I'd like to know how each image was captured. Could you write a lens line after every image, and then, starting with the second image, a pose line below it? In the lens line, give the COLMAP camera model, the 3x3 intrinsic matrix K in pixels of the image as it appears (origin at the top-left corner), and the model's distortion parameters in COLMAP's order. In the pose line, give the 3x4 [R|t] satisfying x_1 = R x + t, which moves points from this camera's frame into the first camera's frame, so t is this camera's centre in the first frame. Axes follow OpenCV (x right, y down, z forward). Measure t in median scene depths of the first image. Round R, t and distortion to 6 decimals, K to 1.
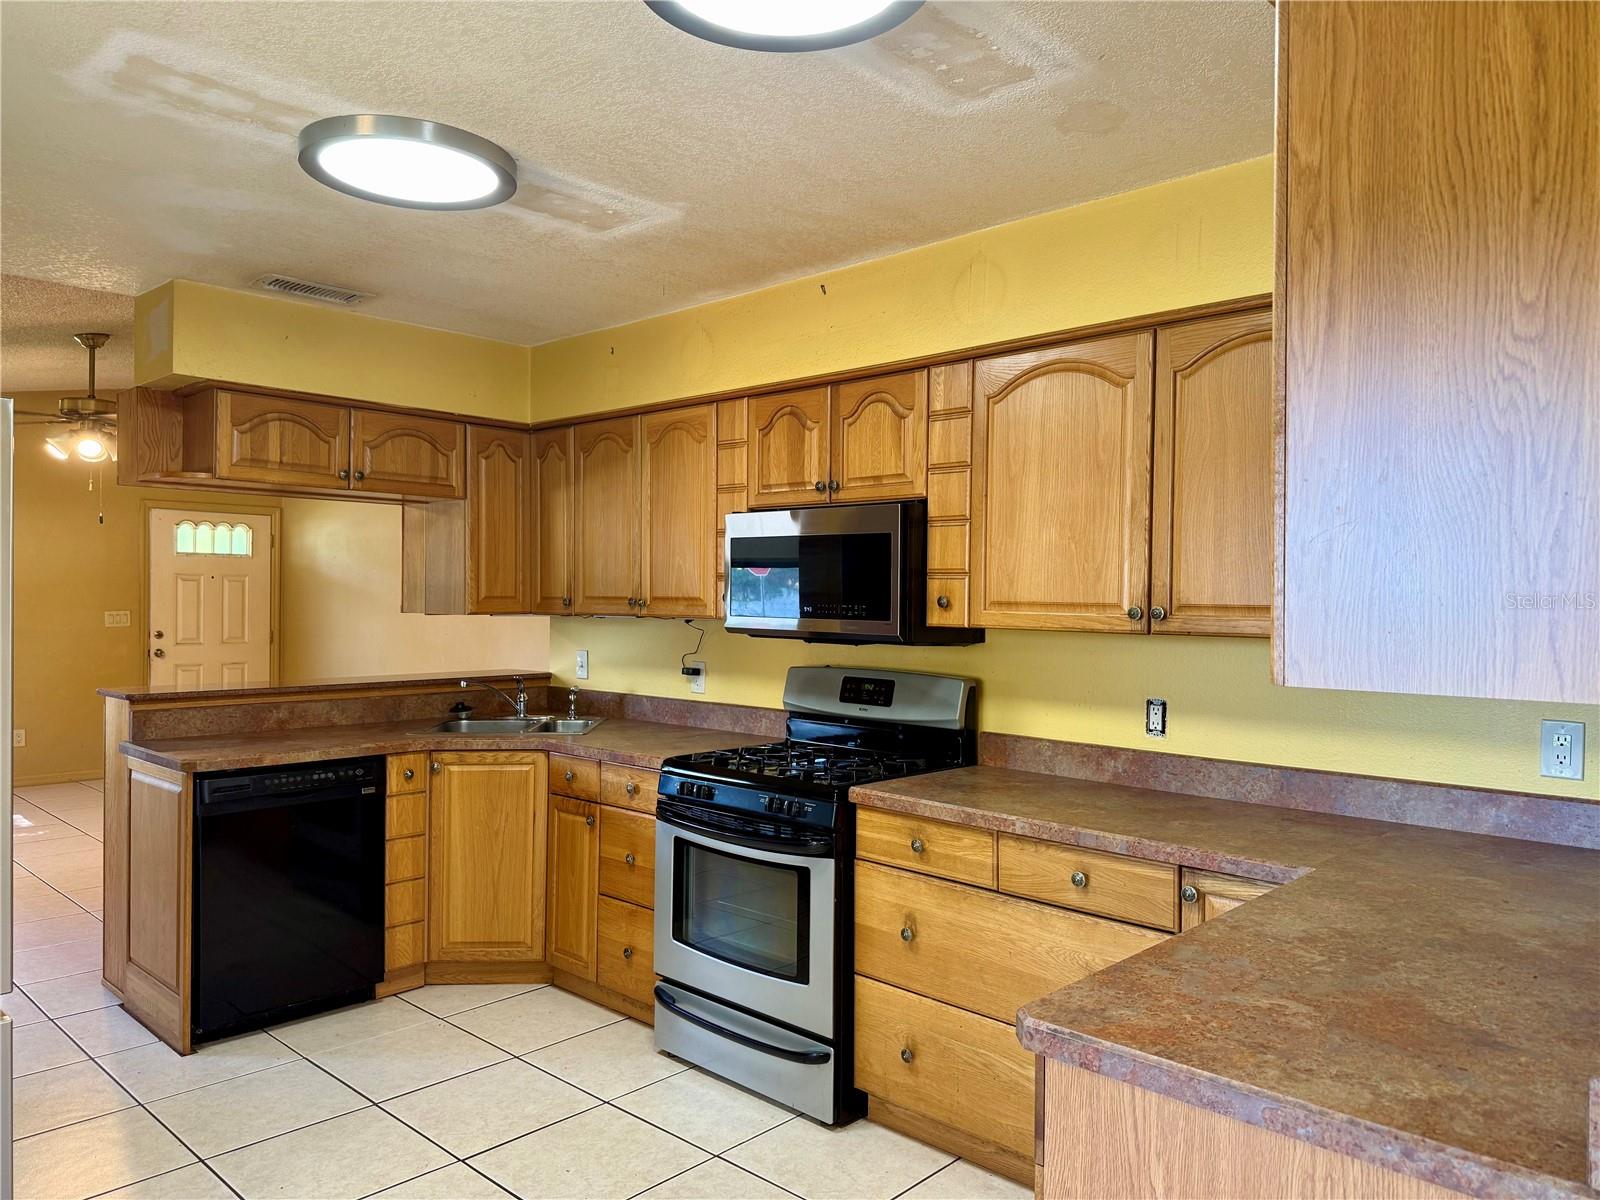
lens RADIAL K [[1130.6, 0, 833.2], [0, 1130.6, 590.9], [0, 0, 1]] dist [0.062297, -0.078738]
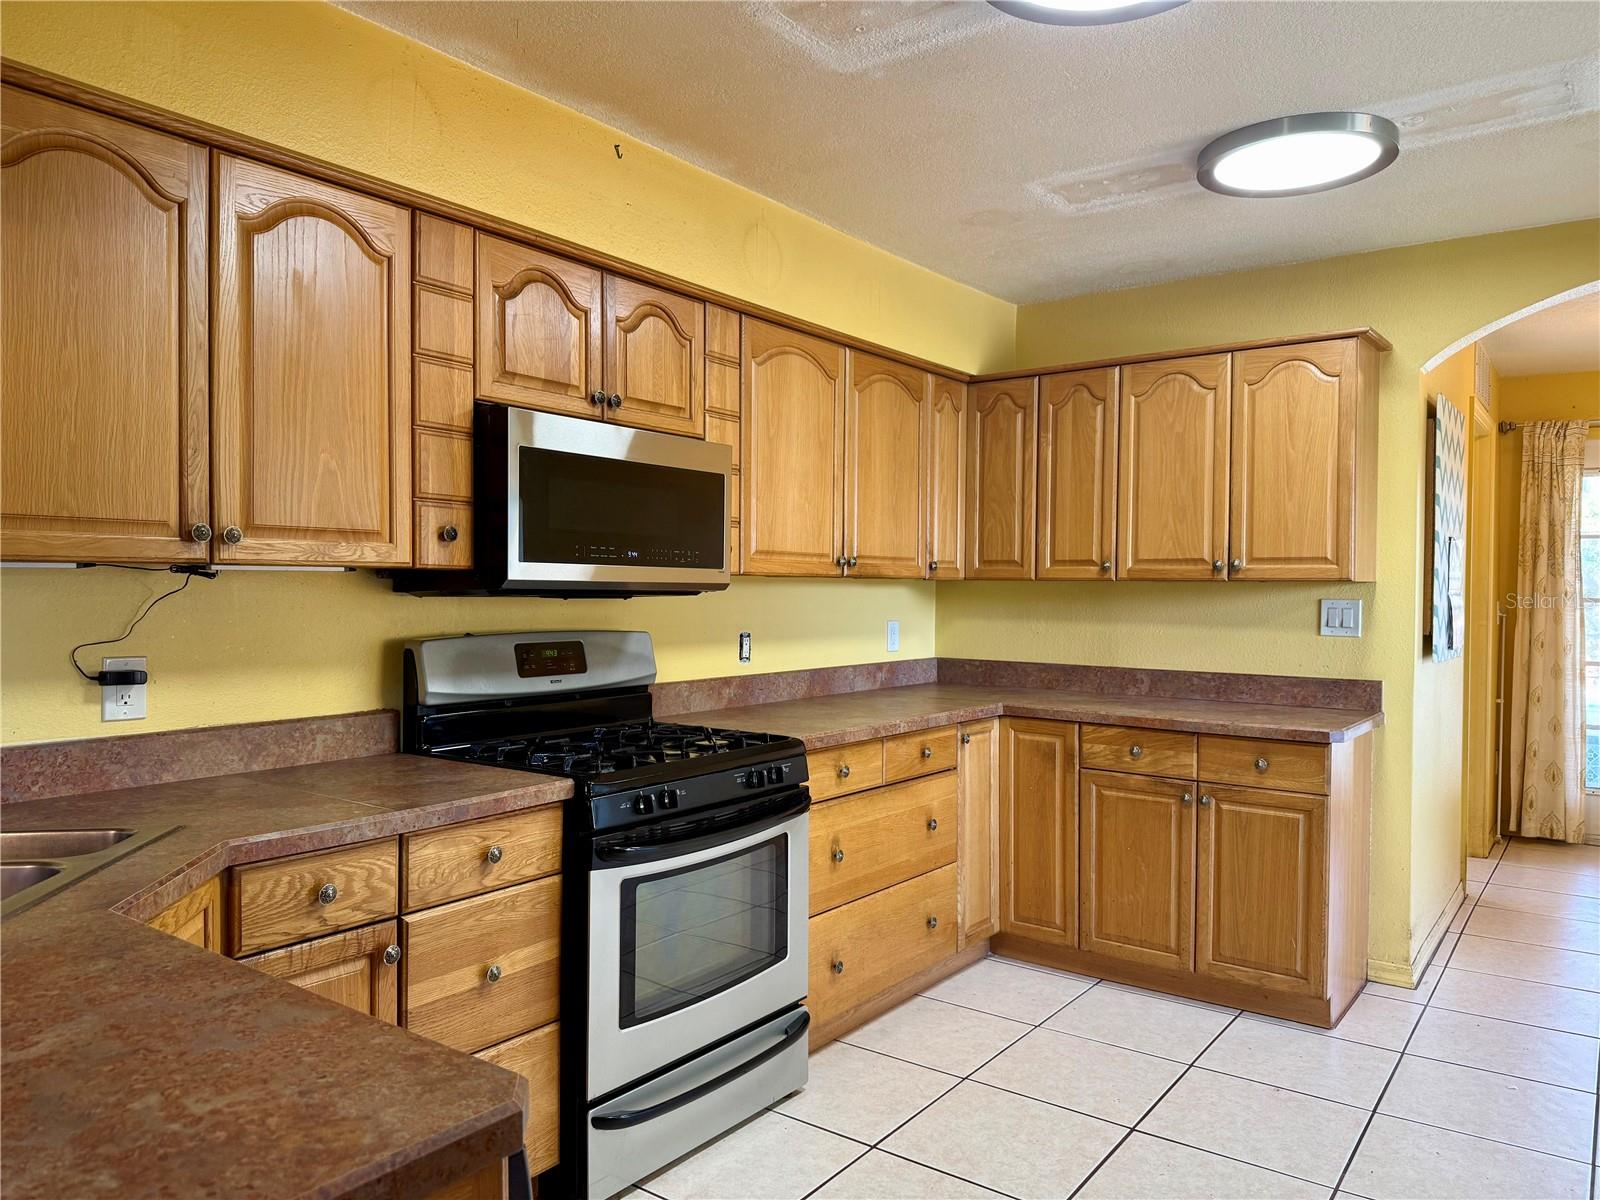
lens RADIAL K [[1130.6, 0, 773.9], [0, 1130.6, 602.9], [0, 0, 1]] dist [0.062297, -0.078738]
pose [[-0.099658, -0.022758, 0.994761, -0.732537], [-0.008525, 0.999721, 0.022018, 0.028460], [-0.994985, -0.006286, -0.099824, 0.862743]]
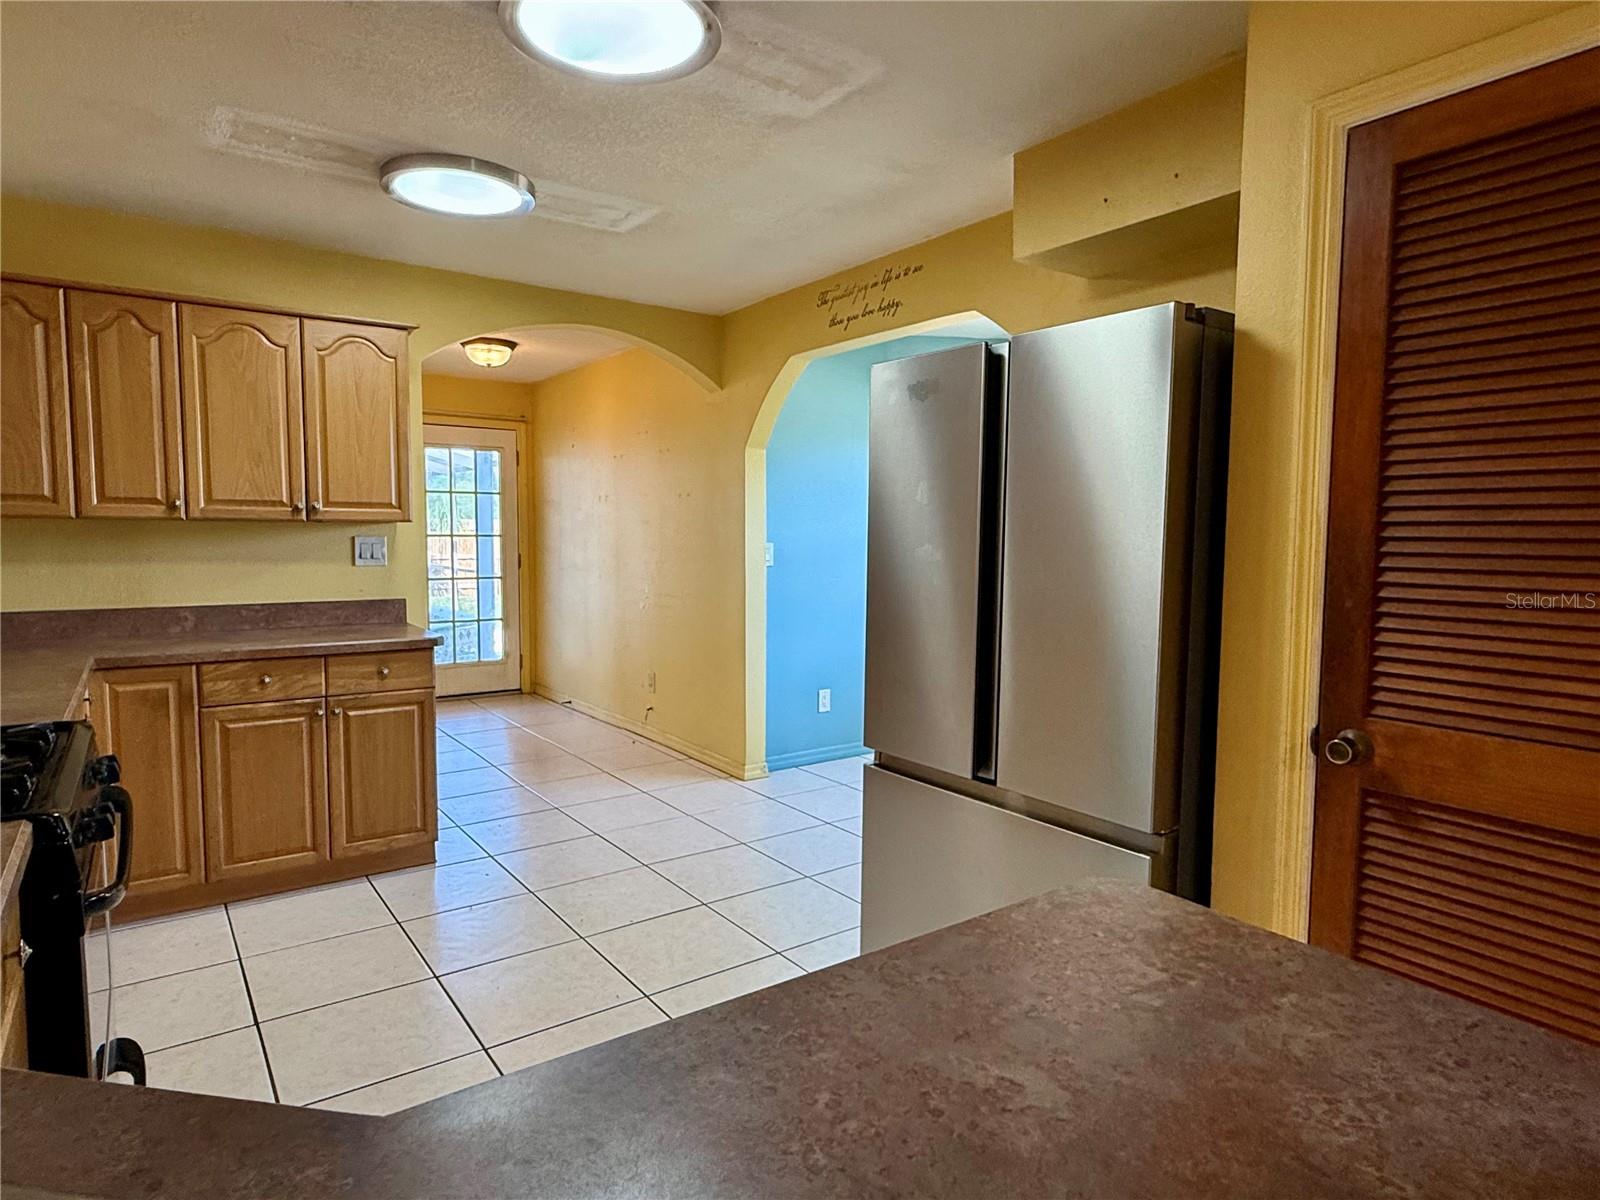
lens RADIAL K [[926.1, 0, 817.4], [0, 926.1, 605.1], [0, 0, 1]] dist [-0.000816, 0.002078]
pose [[-0.982348, -0.030397, 0.184577, -0.465781], [-0.015642, 0.996601, 0.080876, 0.028486], [-0.186408, 0.076561, -0.979485, 1.168811]]
